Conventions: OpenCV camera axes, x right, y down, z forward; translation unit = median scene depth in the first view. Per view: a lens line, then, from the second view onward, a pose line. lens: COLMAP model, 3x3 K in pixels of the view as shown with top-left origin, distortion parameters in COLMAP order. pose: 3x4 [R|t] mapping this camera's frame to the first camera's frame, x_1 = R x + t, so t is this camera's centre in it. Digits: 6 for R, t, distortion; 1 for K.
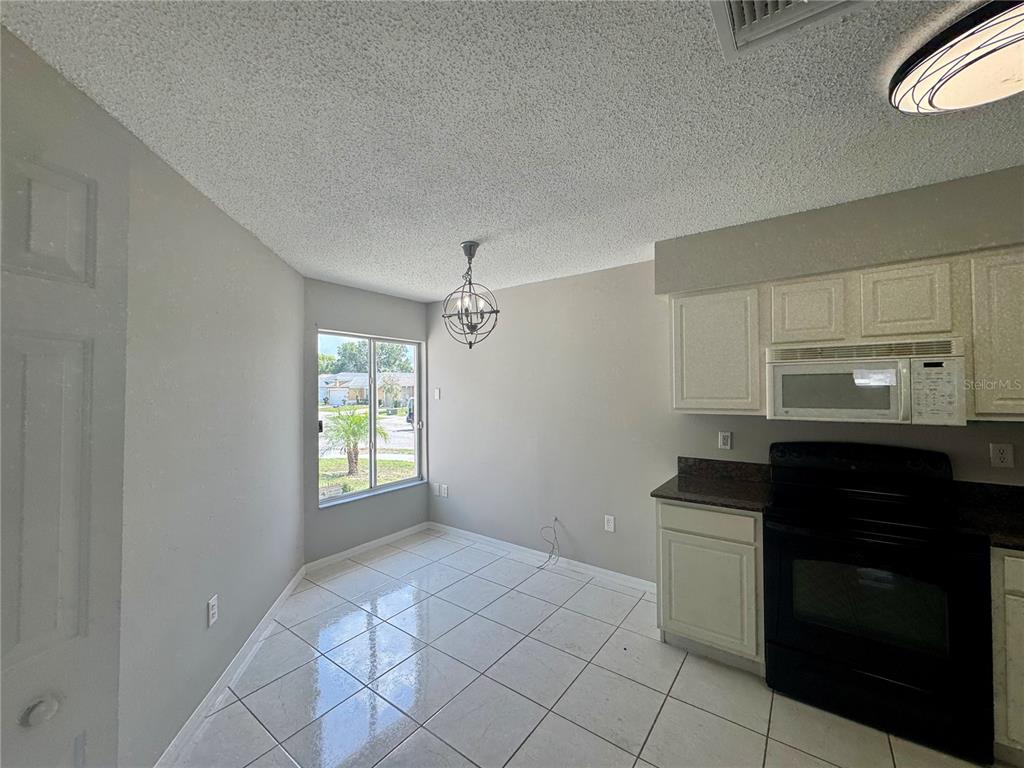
lens RADIAL K [[410.7, 0, 511.4], [0, 410.7, 384.3], [0, 0, 1]] dist [-0.002144, -0.000202]
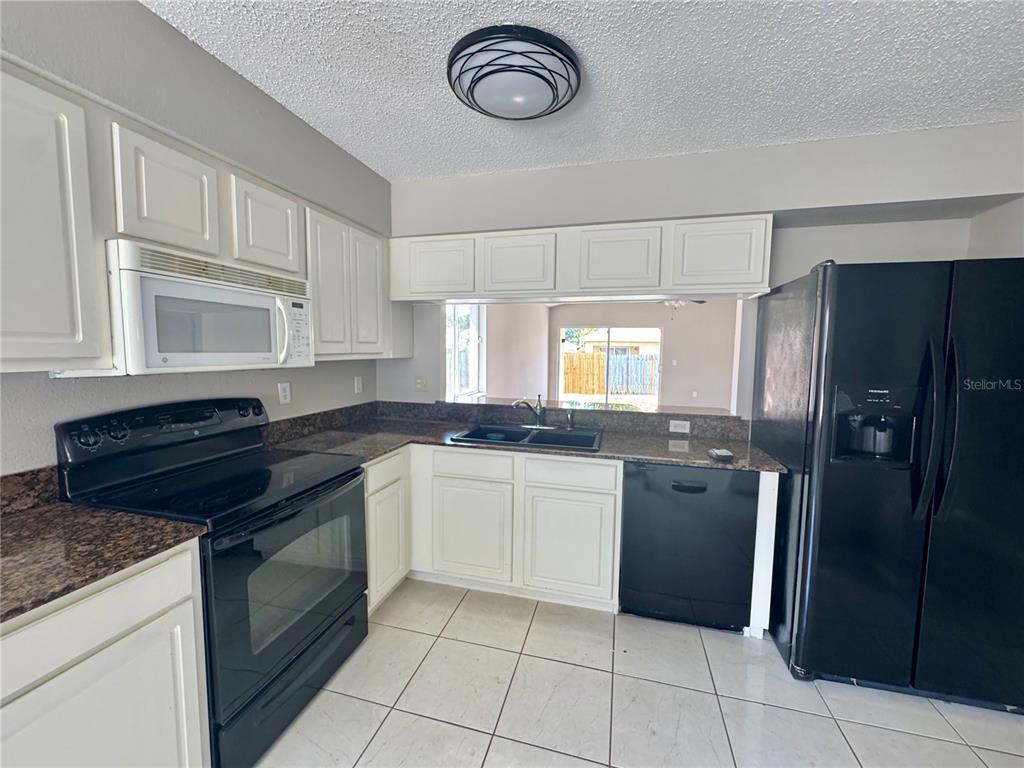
lens RADIAL K [[410.7, 0, 511.4], [0, 410.7, 384.3], [0, 0, 1]] dist [-0.002144, -0.000202]
pose [[-0.363435, -0.076018, 0.928513, -0.051594], [-0.021088, 0.997081, 0.073377, 0.039471], [-0.931381, 0.007087, -0.363977, 0.610358]]
